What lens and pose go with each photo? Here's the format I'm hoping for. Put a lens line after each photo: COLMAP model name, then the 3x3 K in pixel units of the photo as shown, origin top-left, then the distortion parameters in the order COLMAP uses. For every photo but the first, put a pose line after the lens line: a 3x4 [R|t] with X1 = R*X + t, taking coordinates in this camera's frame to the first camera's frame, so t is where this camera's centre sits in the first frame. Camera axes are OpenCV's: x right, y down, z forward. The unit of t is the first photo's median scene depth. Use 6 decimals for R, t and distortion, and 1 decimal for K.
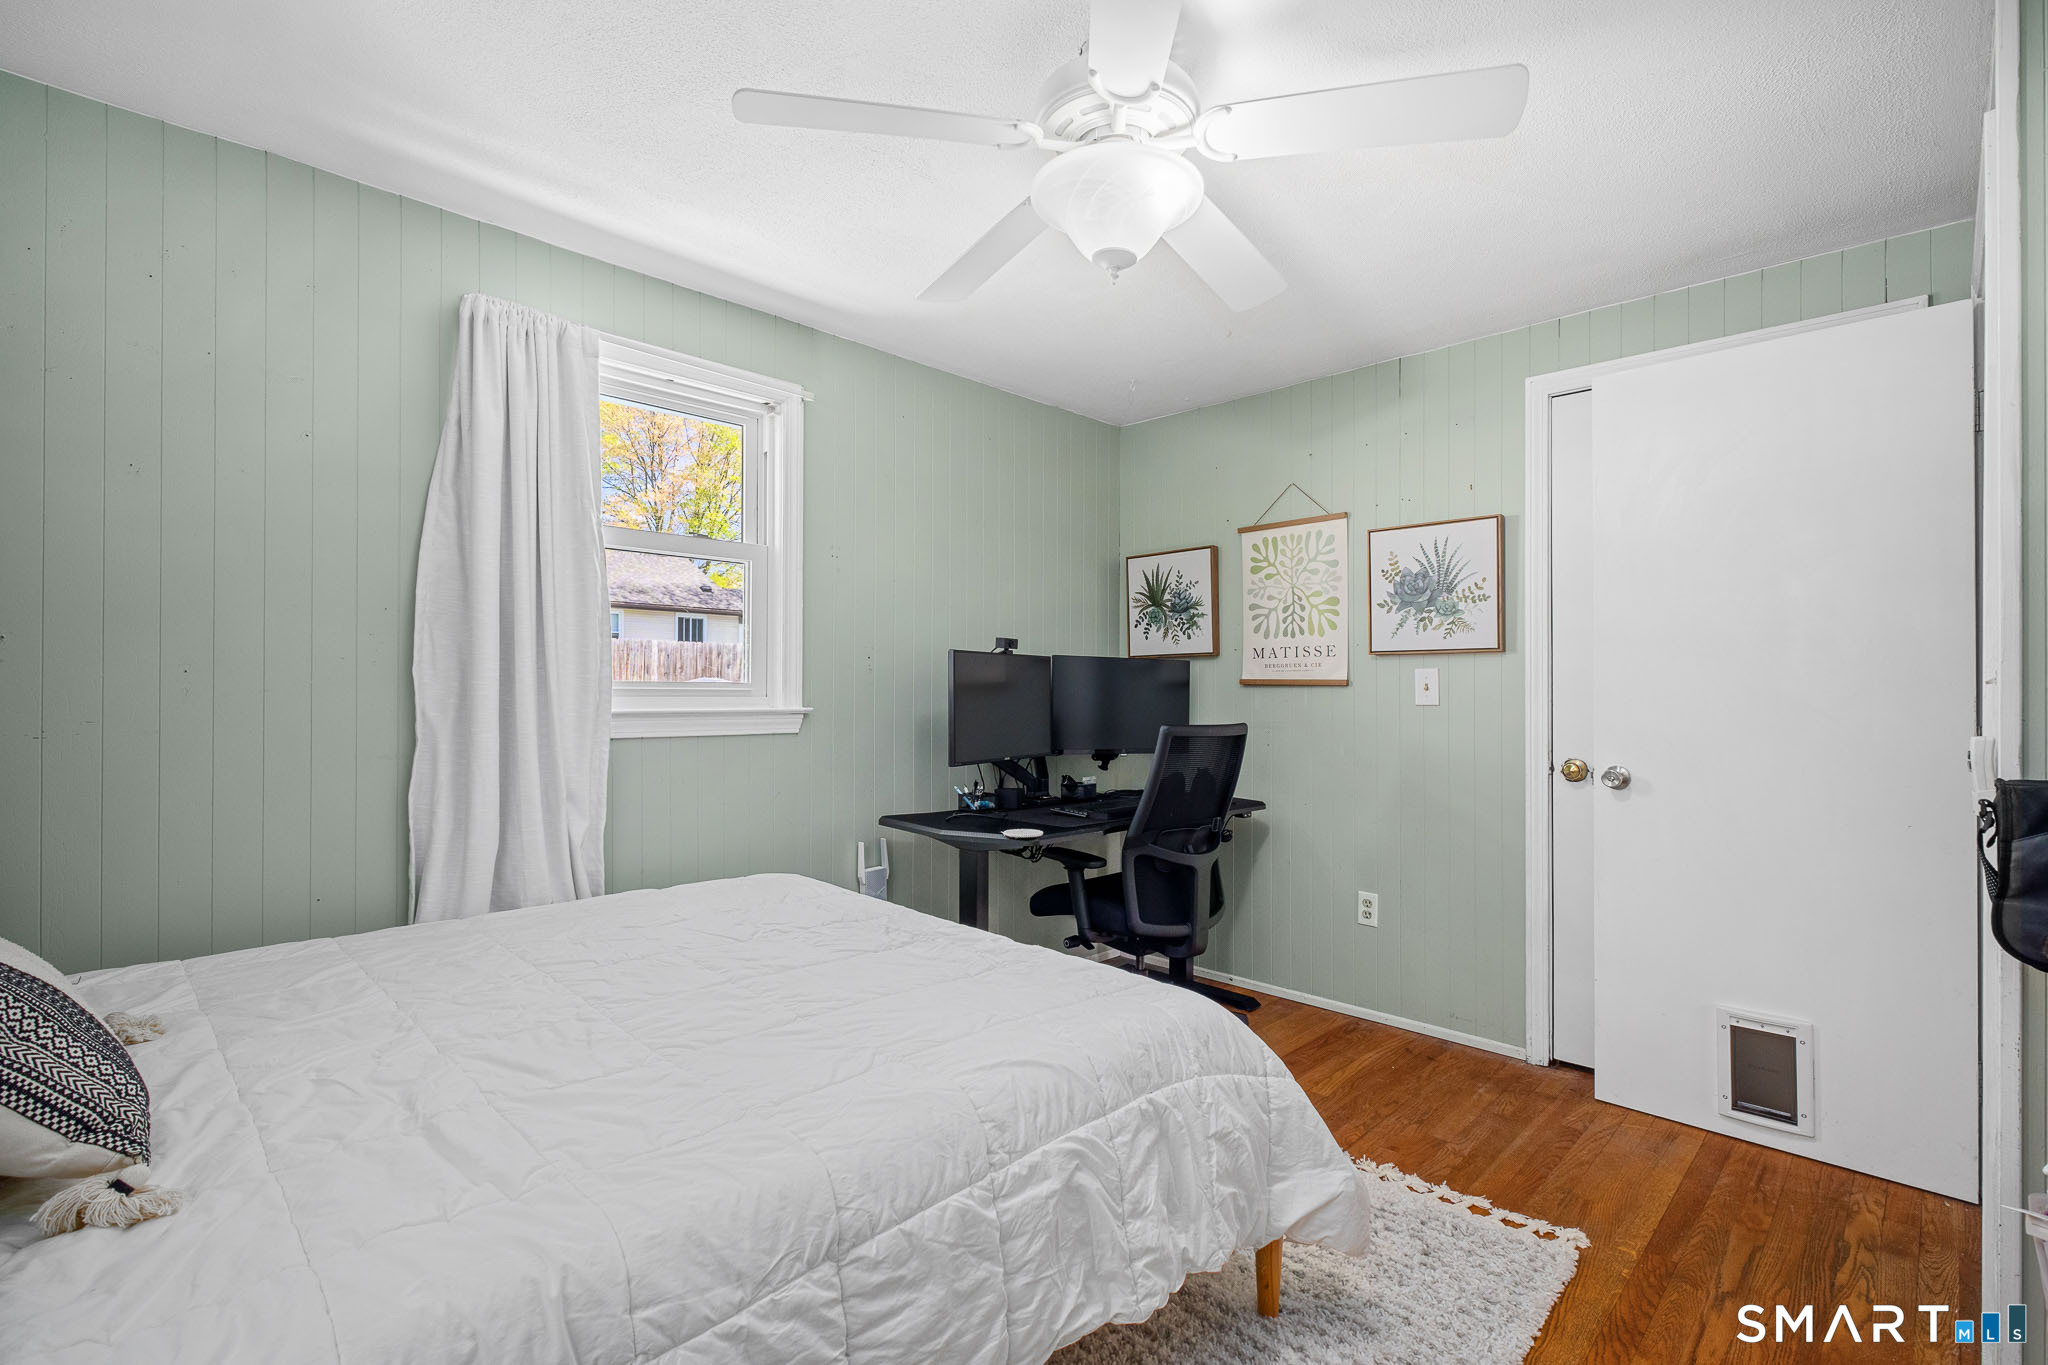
lens RADIAL K [[929.2, 0, 1024.0], [0, 929.2, 682.5], [0, 0, 1]] dist [-0.000139, 0.000284]
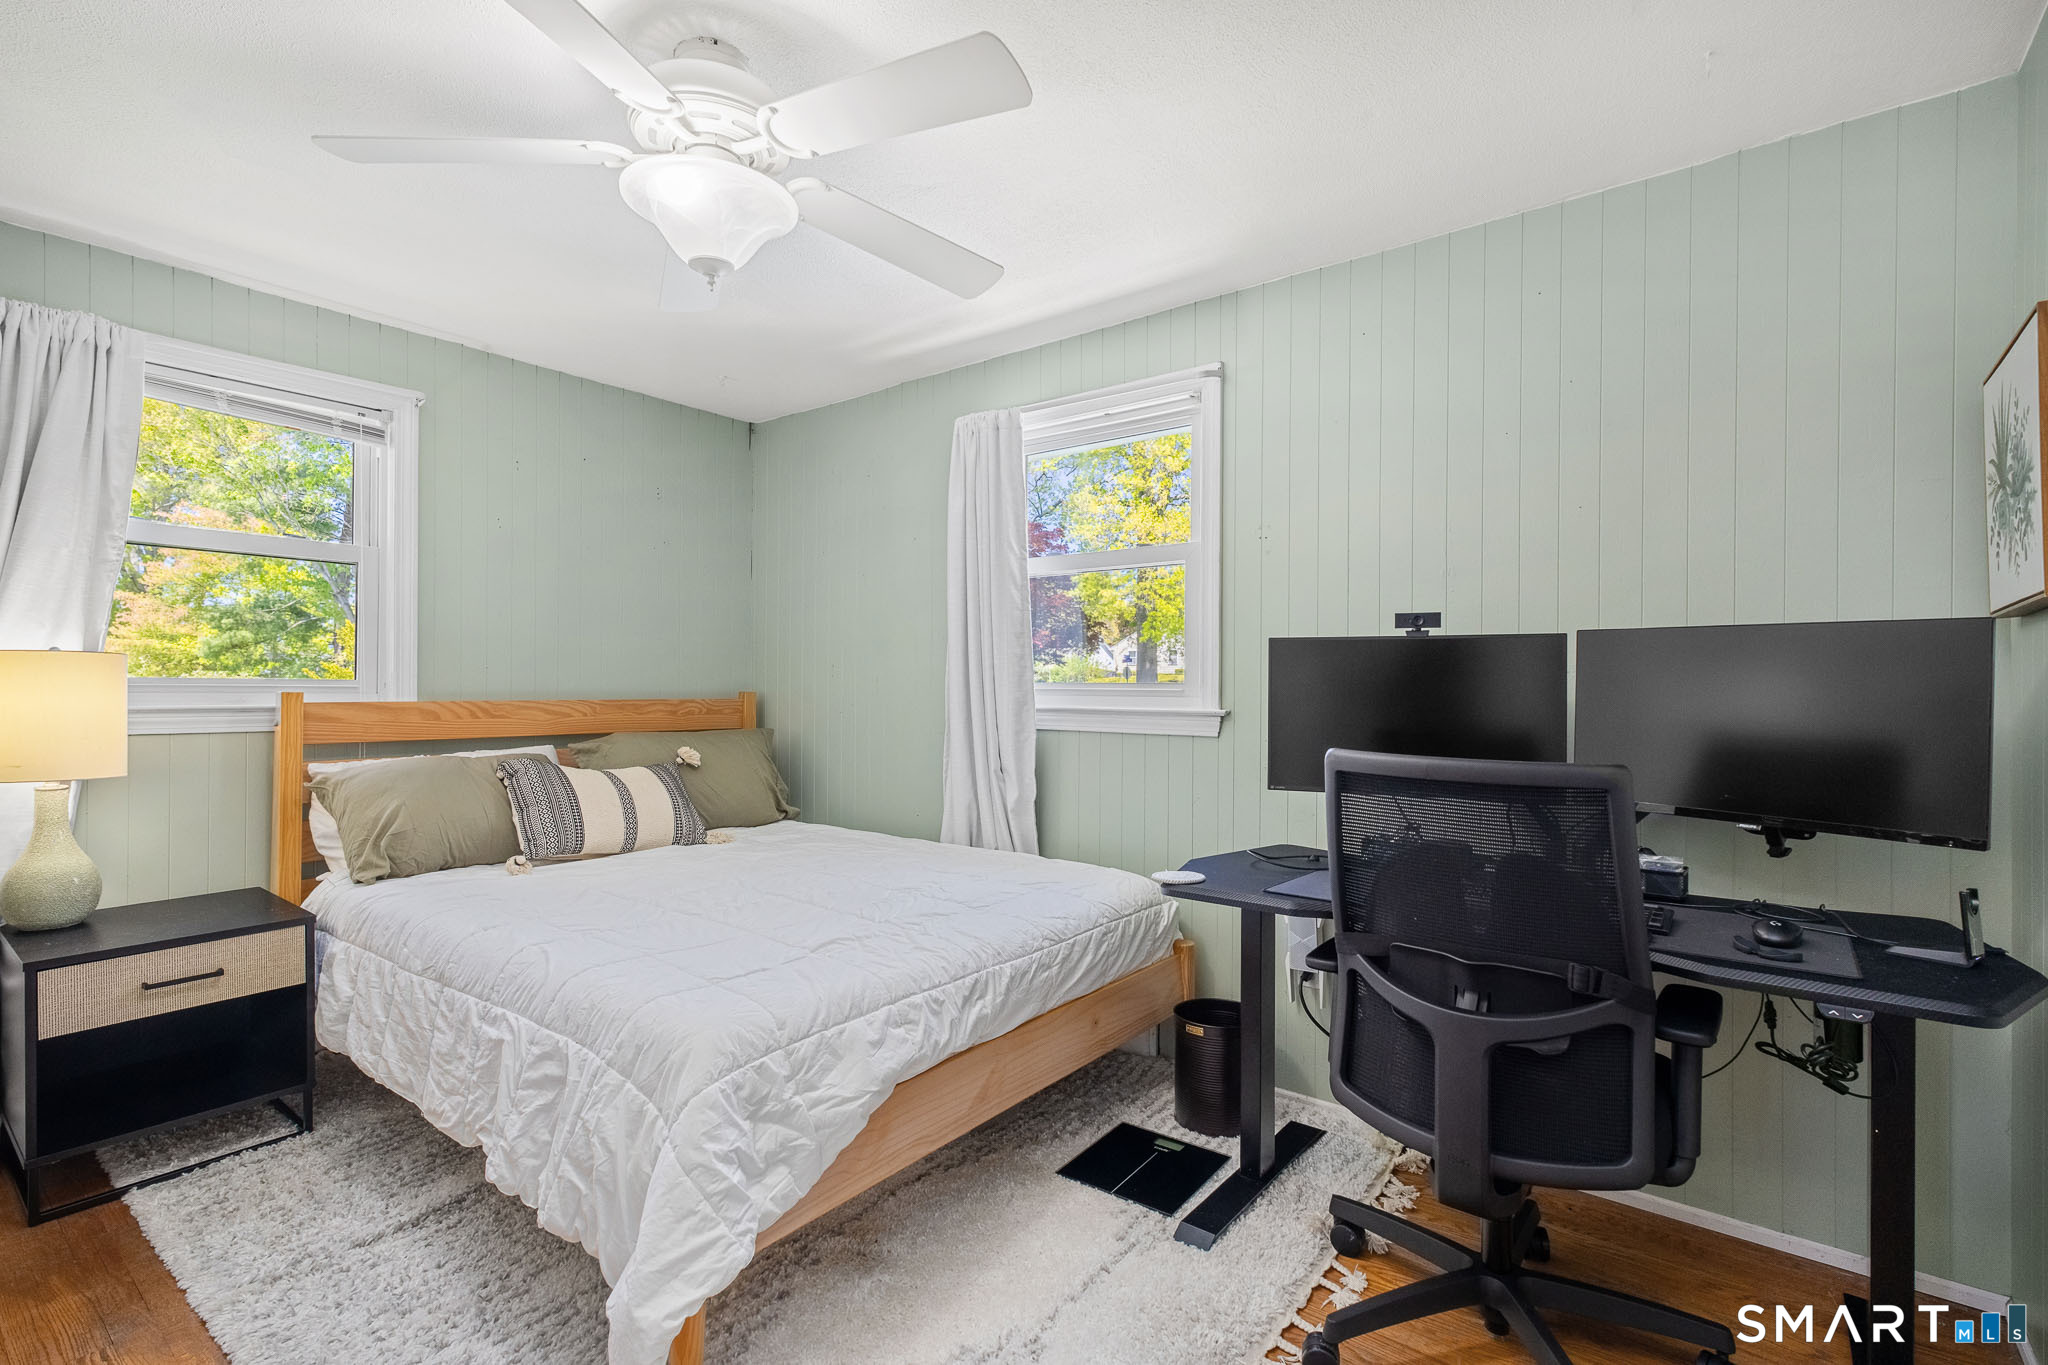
lens RADIAL K [[942.9, 0, 1024.0], [0, 942.9, 682.5], [0, 0, 1]] dist [-0.000328, 0.000072]
pose [[0.116854, -0.008173, -0.993115, 0.677927], [0.005359, 0.999957, -0.007599, 0.006177], [0.993135, -0.004435, 0.116893, 0.708312]]
